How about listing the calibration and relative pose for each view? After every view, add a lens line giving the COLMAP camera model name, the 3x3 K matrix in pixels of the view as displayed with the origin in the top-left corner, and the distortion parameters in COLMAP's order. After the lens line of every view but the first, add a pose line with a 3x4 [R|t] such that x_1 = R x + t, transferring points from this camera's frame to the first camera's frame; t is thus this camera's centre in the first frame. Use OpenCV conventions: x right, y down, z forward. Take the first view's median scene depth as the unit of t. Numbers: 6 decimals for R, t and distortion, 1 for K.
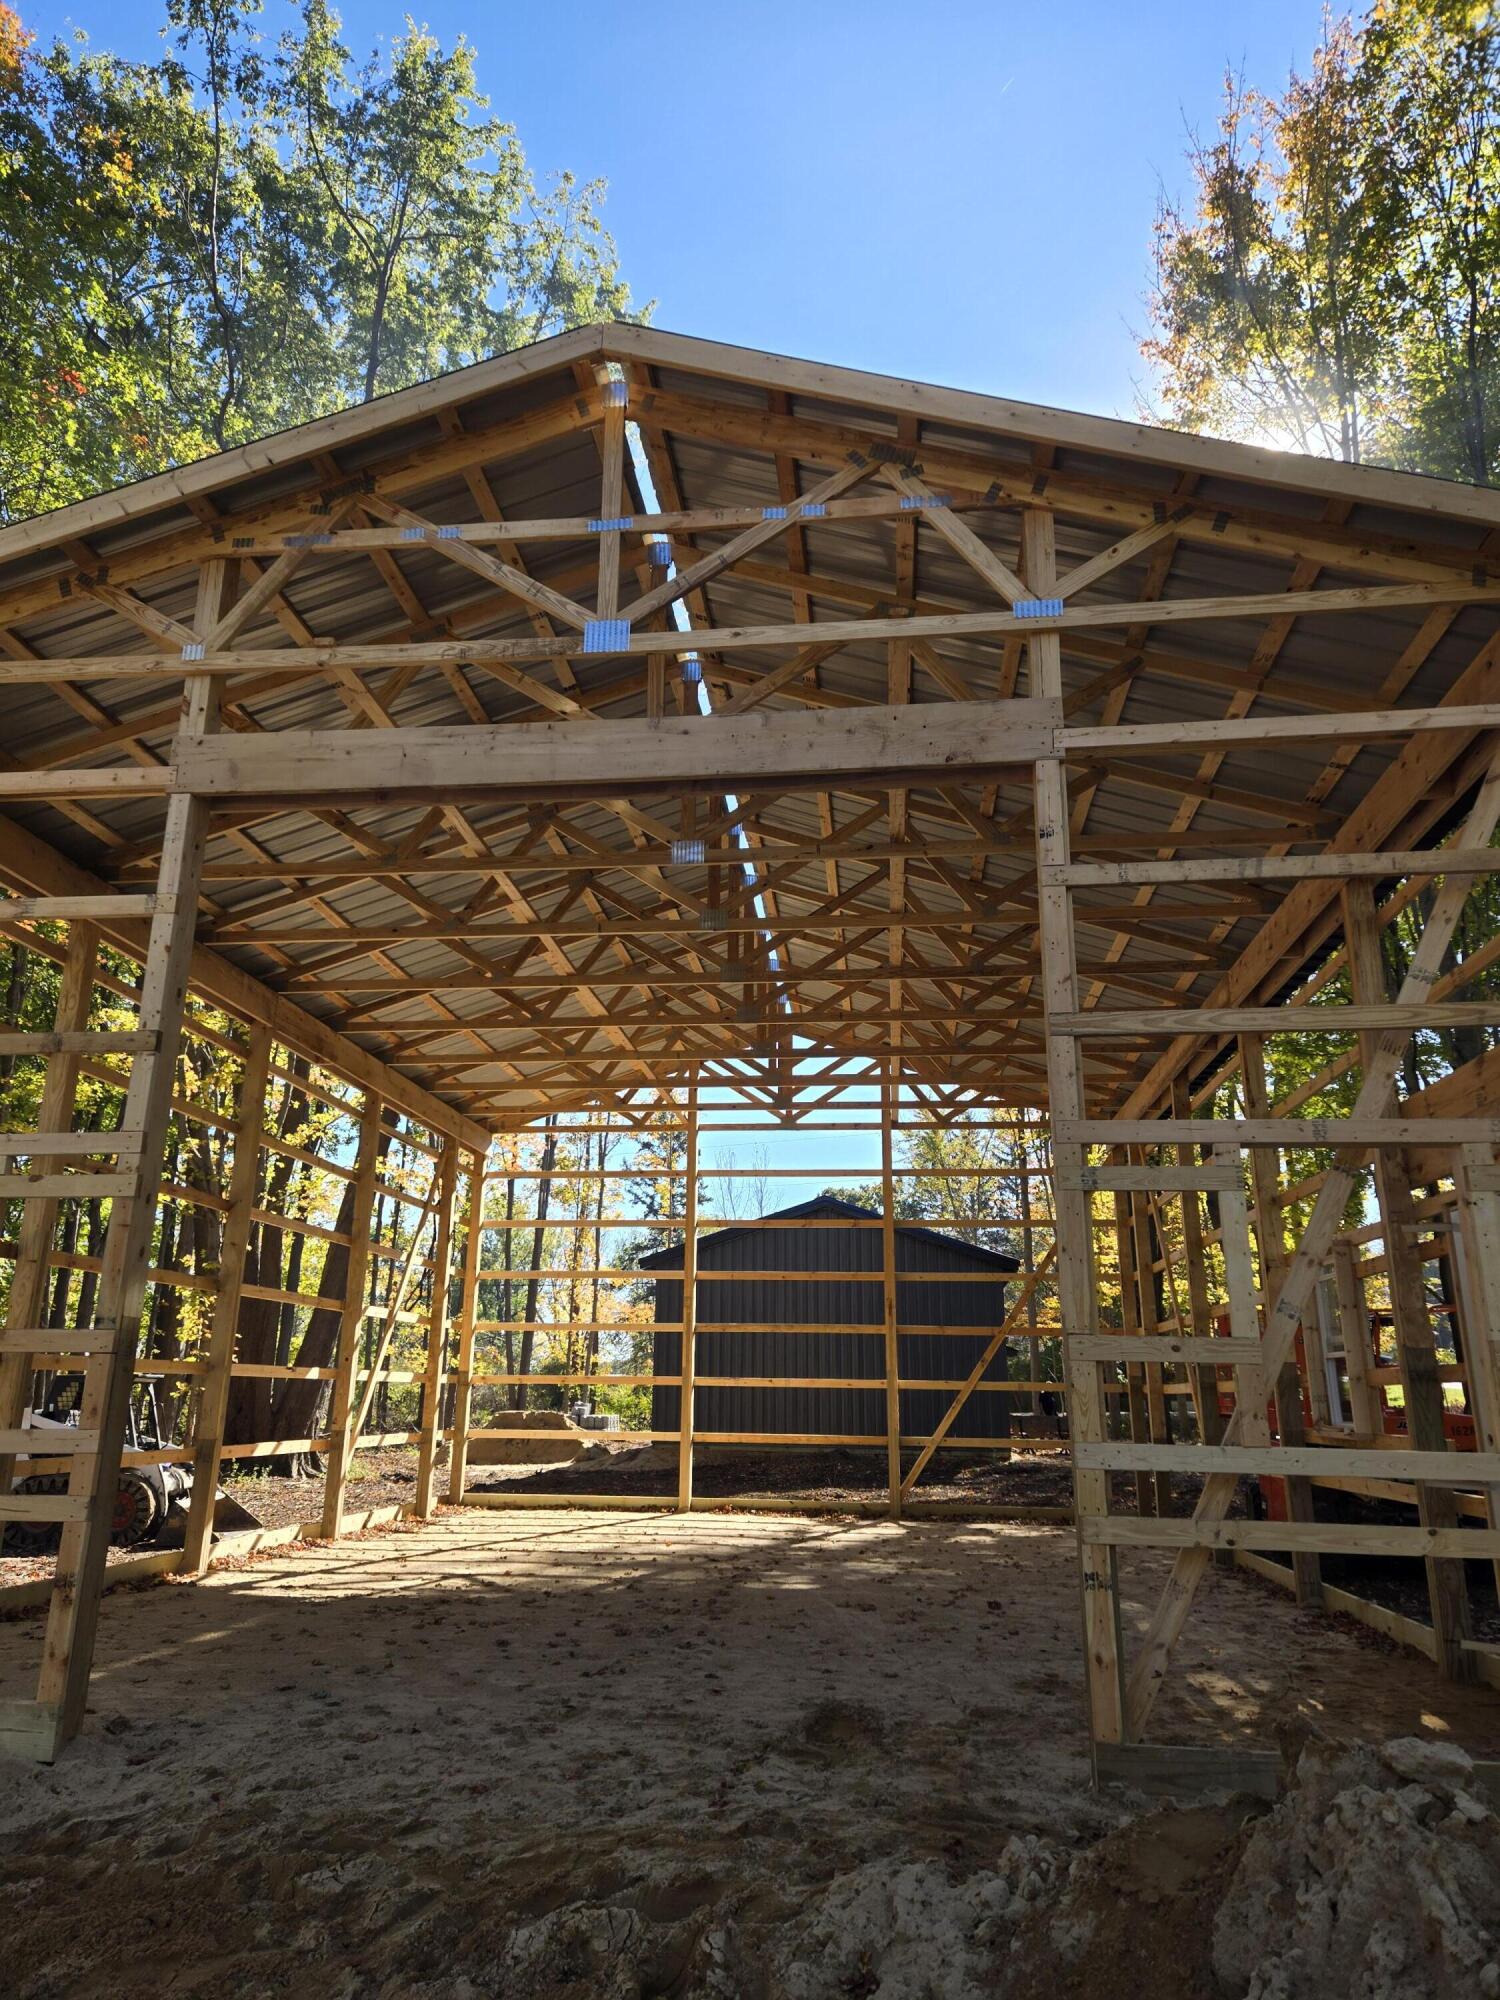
lens RADIAL K [[1329.2, 0, 732.7], [0, 1329.2, 1005.1], [0, 0, 1]] dist [0.073232, -0.042127]
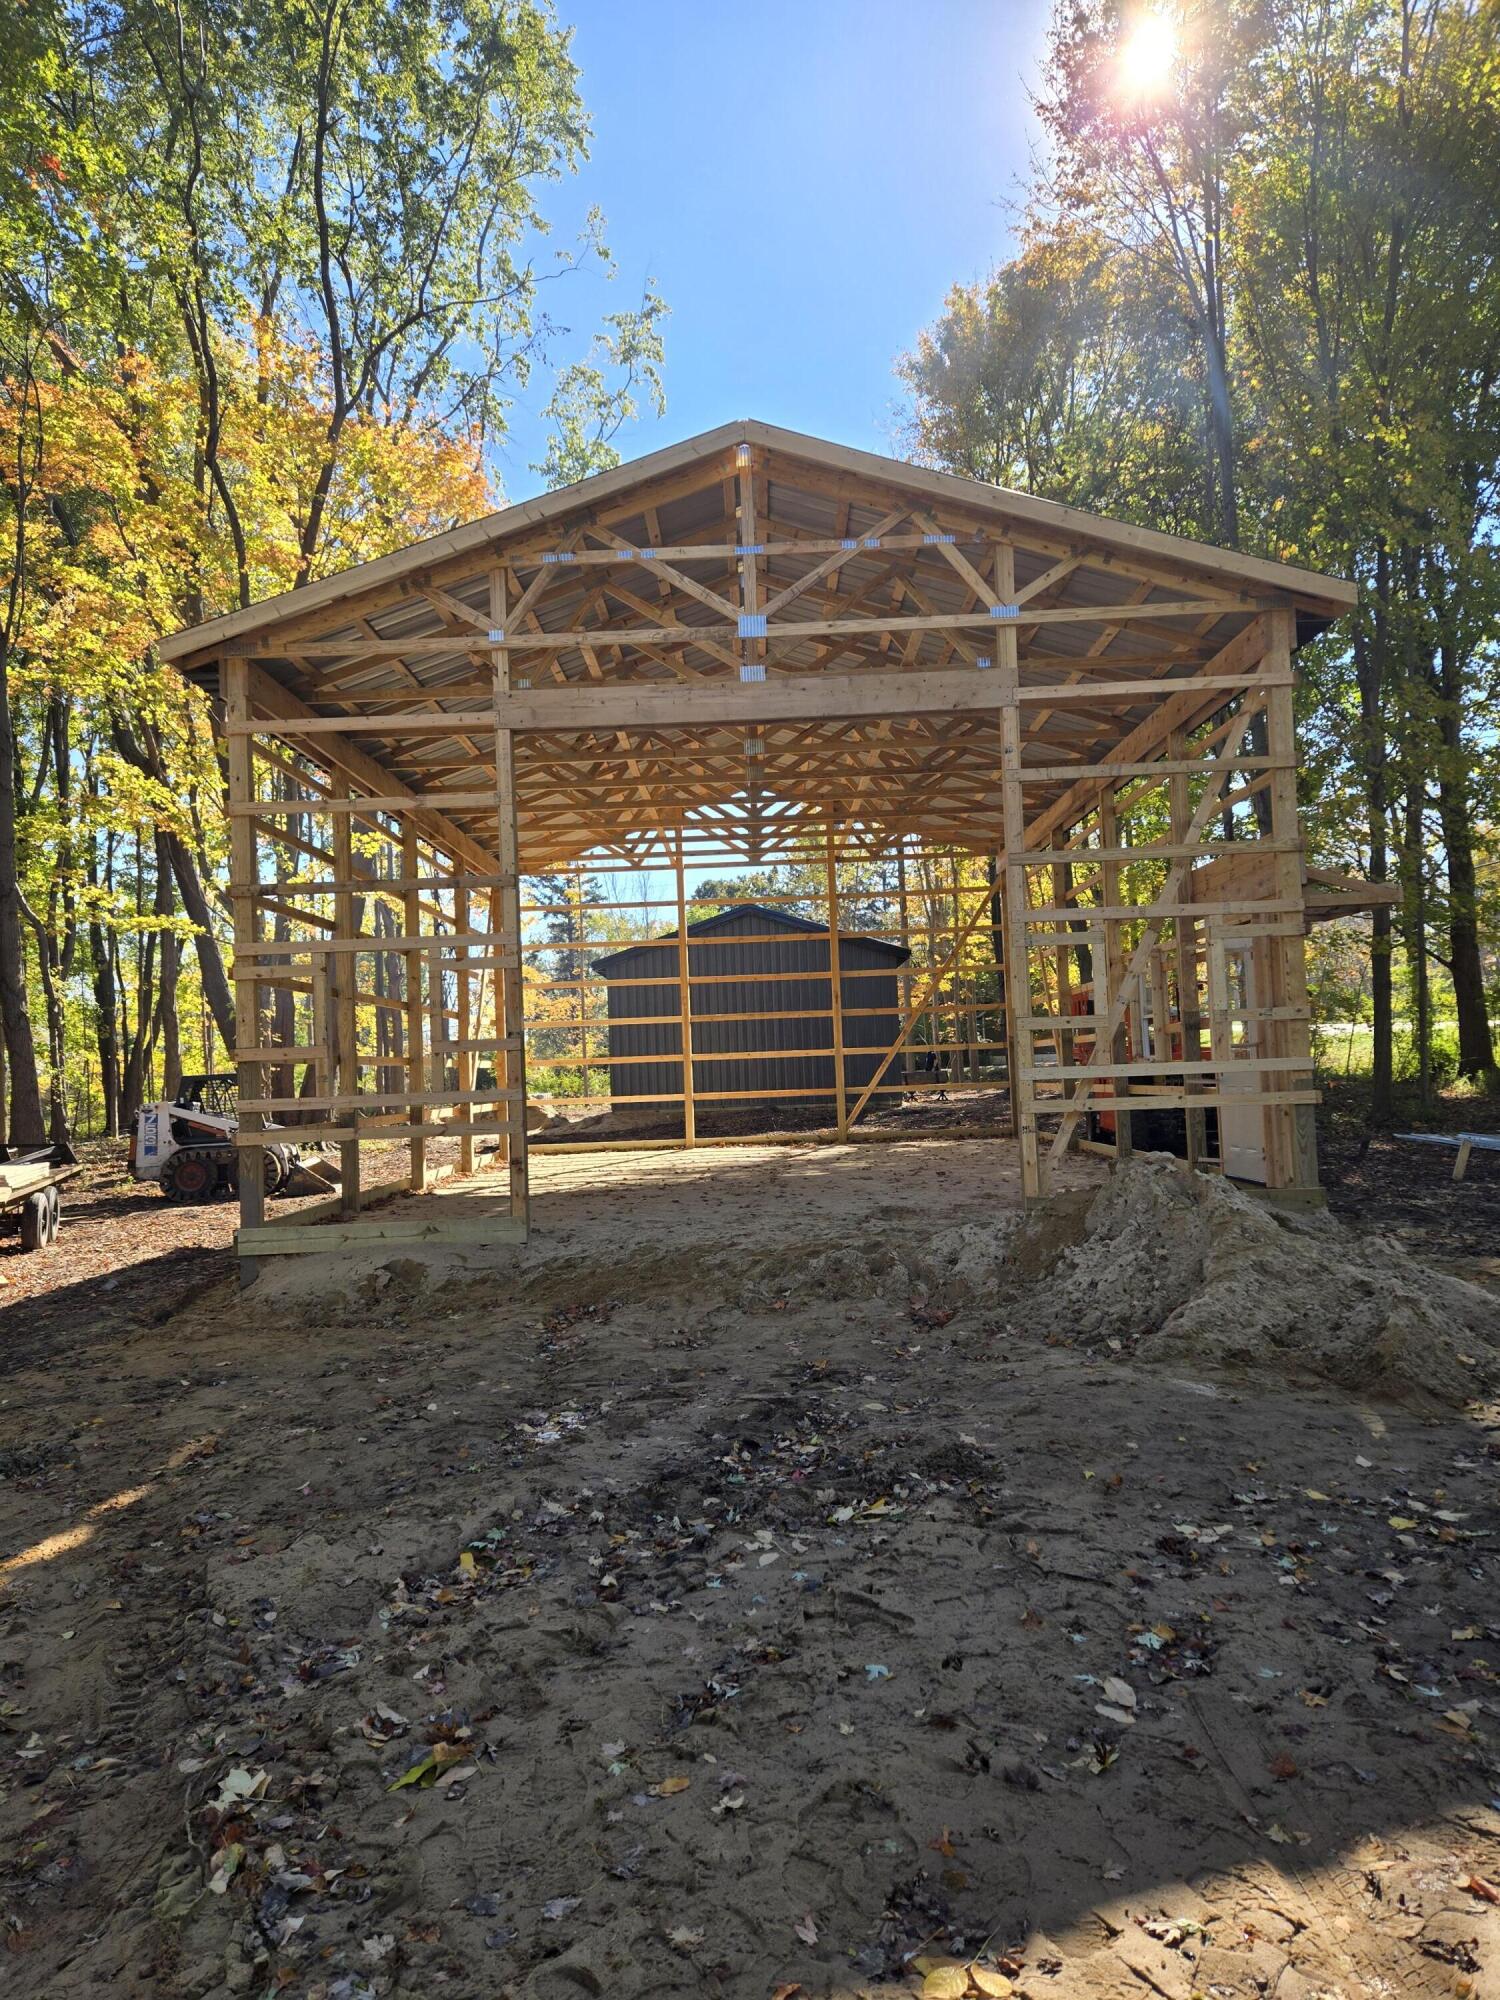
lens RADIAL K [[1329.2, 0, 755.6], [0, 1329.2, 1005.7], [0, 0, 1]] dist [0.073232, -0.042127]
pose [[0.992385, -0.045986, 0.114265, -0.158960], [0.018113, 0.972090, 0.233909, -0.107525], [-0.121833, -0.230058, 0.965521, -0.381386]]
